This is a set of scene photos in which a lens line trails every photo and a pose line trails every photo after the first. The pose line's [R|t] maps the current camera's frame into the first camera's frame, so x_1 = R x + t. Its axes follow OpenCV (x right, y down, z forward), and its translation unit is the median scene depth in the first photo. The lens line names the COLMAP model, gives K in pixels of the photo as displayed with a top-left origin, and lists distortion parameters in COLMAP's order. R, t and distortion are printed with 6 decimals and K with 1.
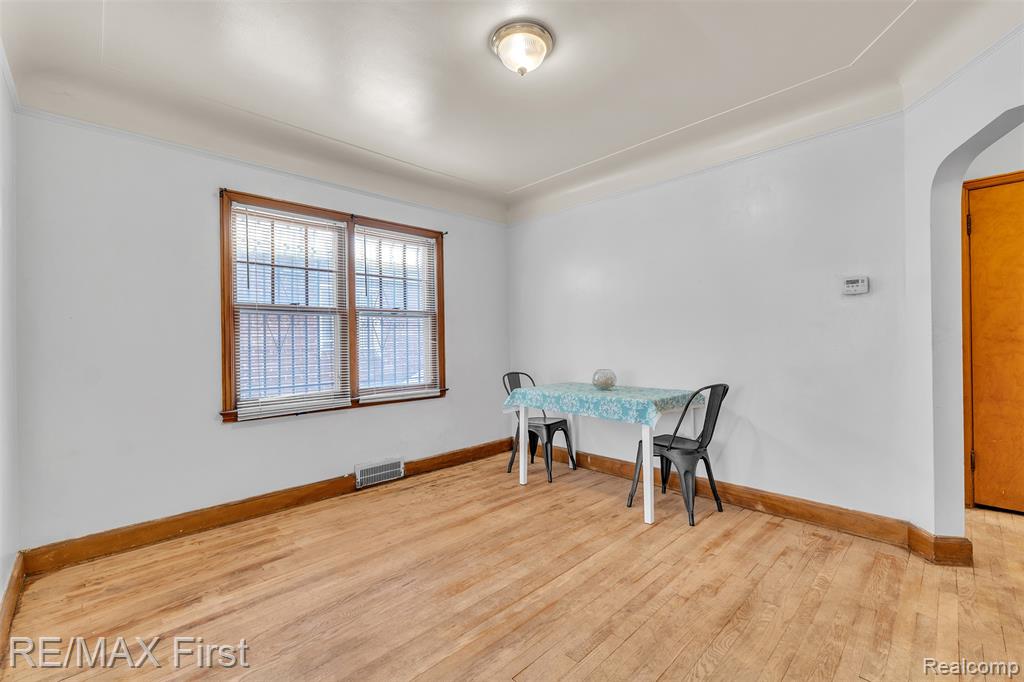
lens RADIAL K [[434.5, 0, 513.9], [0, 434.5, 338.2], [0, 0, 1]] dist [0.000307, 0.000125]
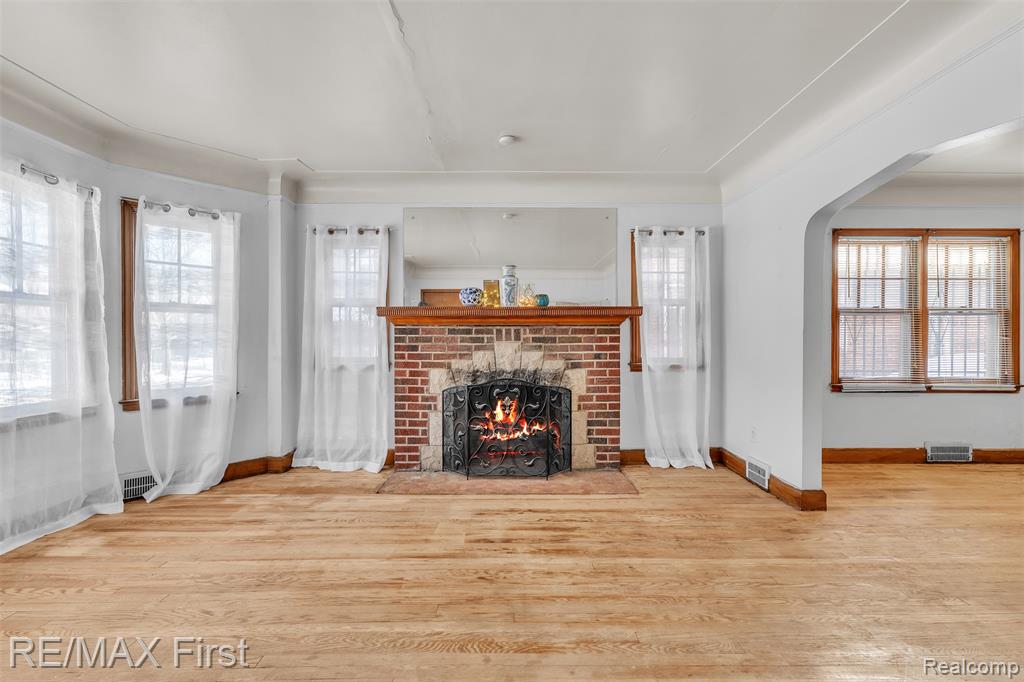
lens RADIAL K [[440.0, 0, 512.0], [0, 440.0, 341.0], [0, 0, 1]] dist [0.001275, -0.000181]
pose [[0.716630, 0.017566, -0.697232, -0.371128], [-0.009433, 0.999835, 0.015495, 0.012345], [0.697390, -0.004527, 0.716678, -0.696315]]
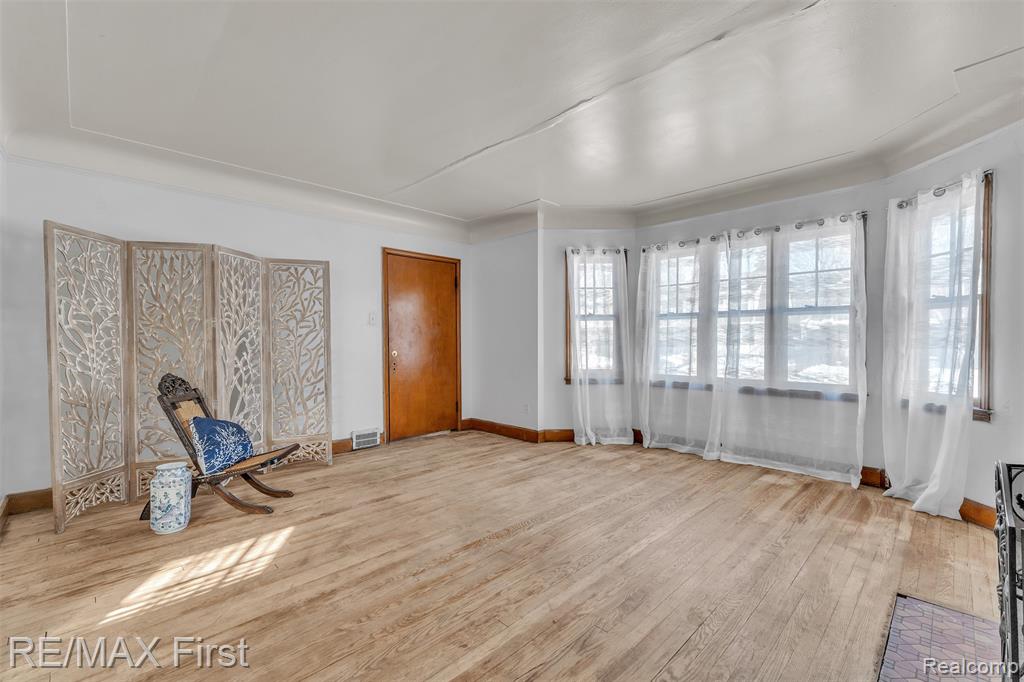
lens RADIAL K [[434.5, 0, 513.9], [0, 434.5, 338.2], [0, 0, 1]] dist [0.000307, 0.000125]
pose [[-0.999869, 0.014649, -0.006840, -0.783775], [0.014659, 0.999891, -0.001518, 0.020742], [0.006817, -0.001618, -0.999975, 0.466574]]
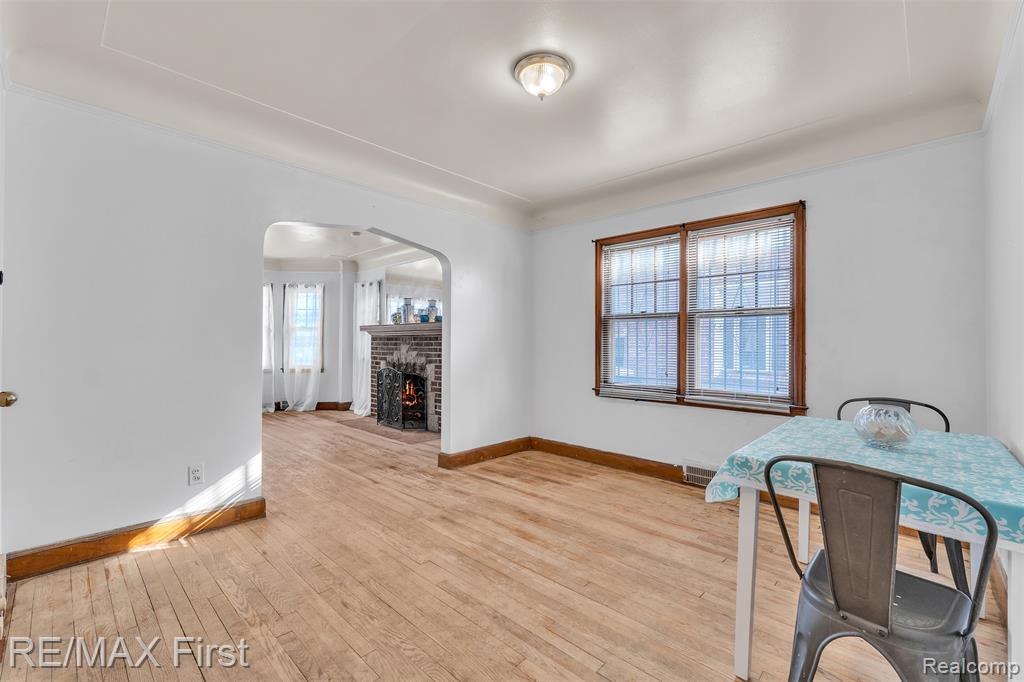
lens RADIAL K [[434.5, 0, 513.9], [0, 434.5, 338.2], [0, 0, 1]] dist [0.000307, 0.000125]
pose [[0.037815, 0.004329, -0.999275, 0.740672], [-0.002395, 0.999988, 0.004241, -0.008164], [0.999282, 0.002233, 0.037825, 0.592126]]
